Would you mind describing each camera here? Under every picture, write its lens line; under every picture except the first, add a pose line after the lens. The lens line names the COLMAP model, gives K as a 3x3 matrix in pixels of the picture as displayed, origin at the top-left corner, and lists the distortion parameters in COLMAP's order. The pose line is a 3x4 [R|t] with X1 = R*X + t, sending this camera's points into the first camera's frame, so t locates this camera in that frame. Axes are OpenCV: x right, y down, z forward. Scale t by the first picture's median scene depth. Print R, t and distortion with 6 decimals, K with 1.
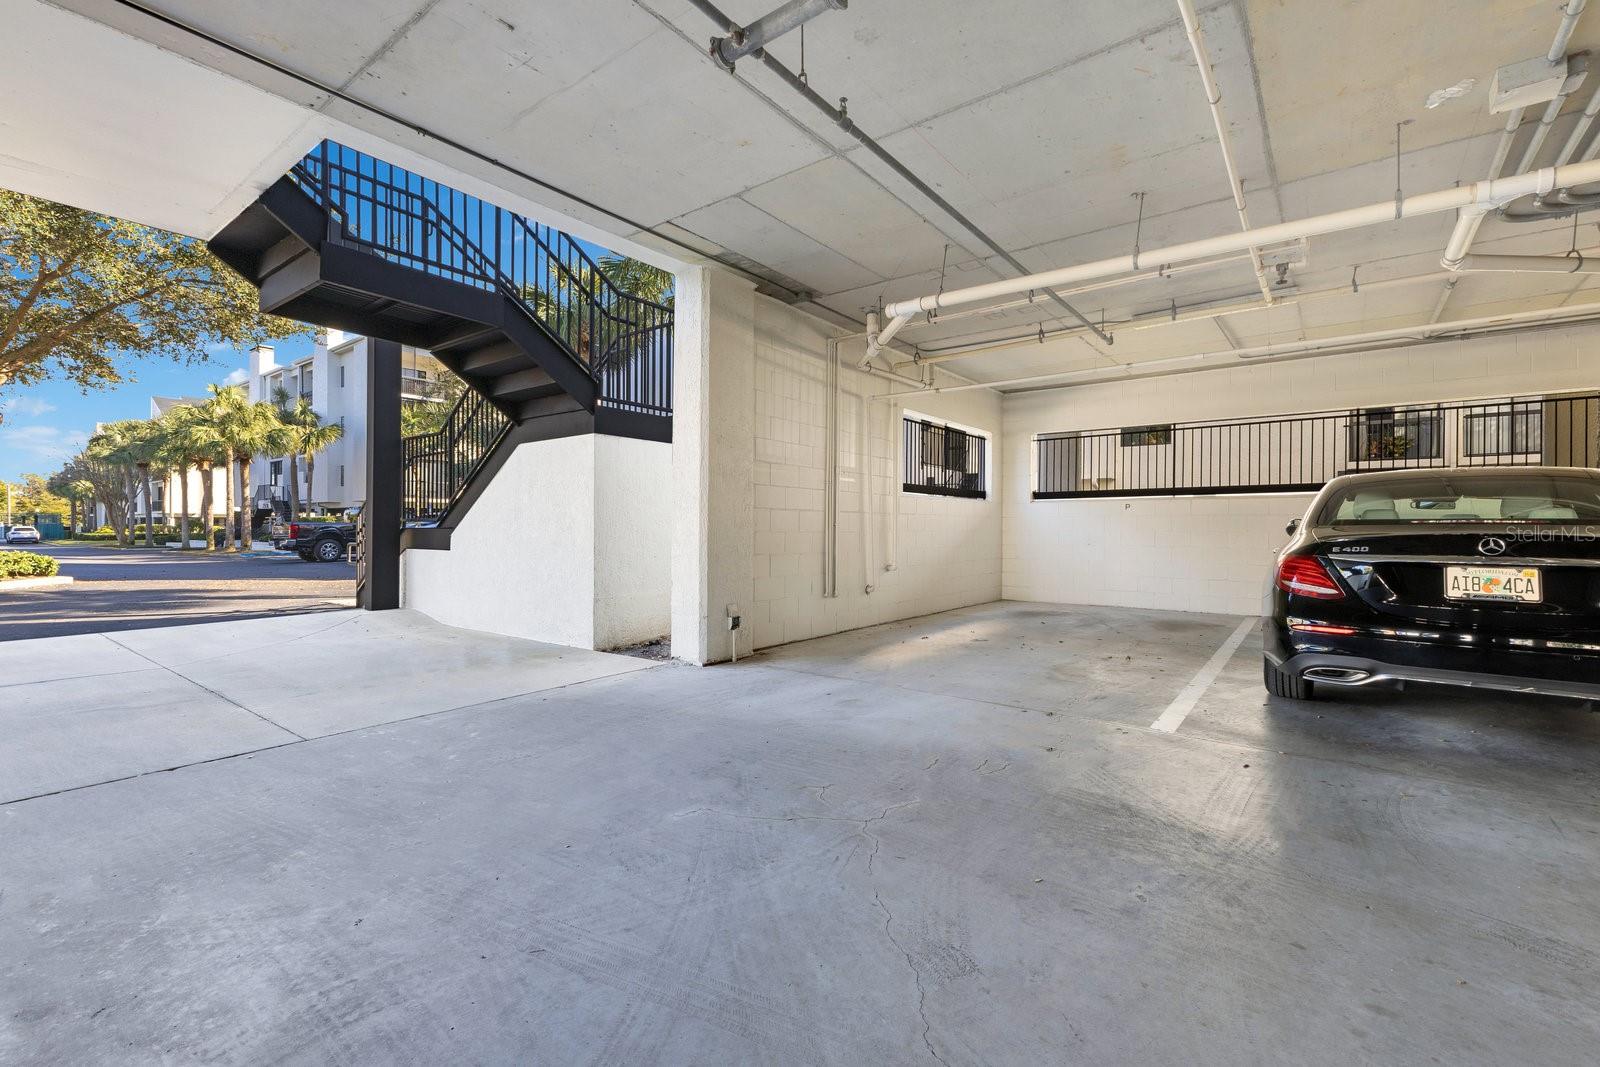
lens RADIAL K [[703.2, 0, 795.2], [0, 703.2, 529.0], [0, 0, 1]] dist [0.001073, 0.000105]
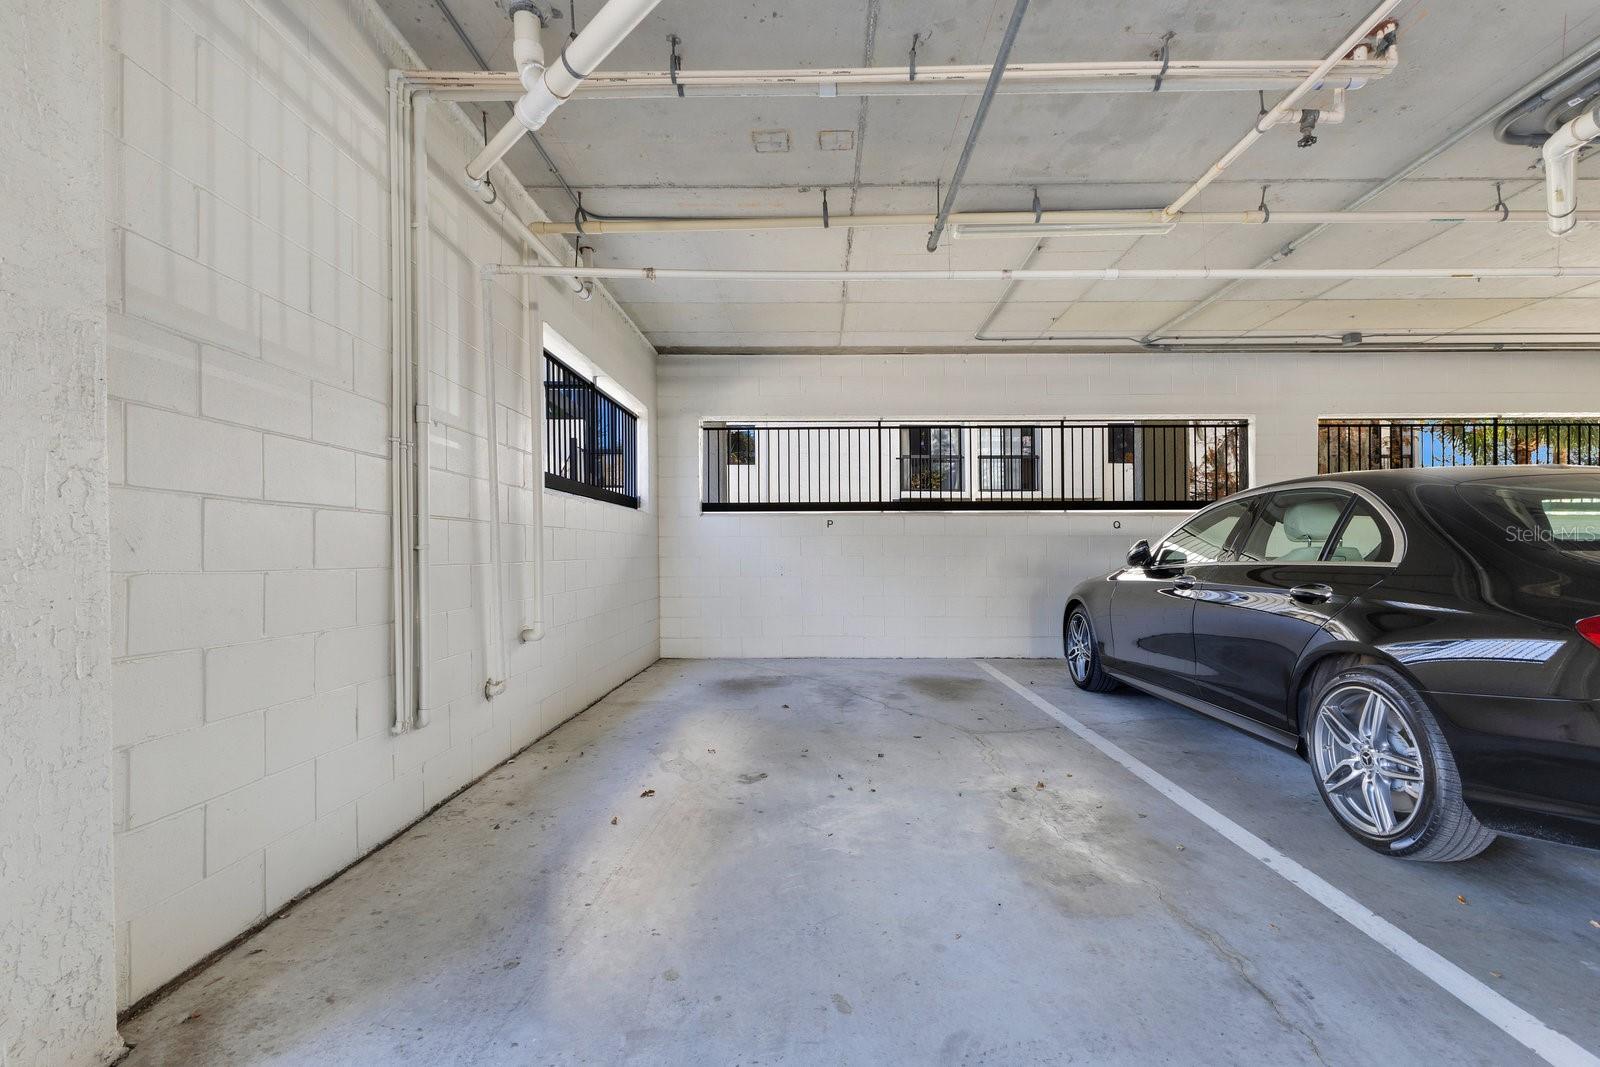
lens RADIAL K [[727.5, 0, 803.0], [0, 727.5, 564.5], [0, 0, 1]] dist [0.028035, 0.000165]
pose [[0.804052, -0.009649, 0.594480, -0.014907], [-0.001204, 0.999840, 0.017855, -0.003923], [-0.594557, -0.015072, 0.803912, 0.492829]]
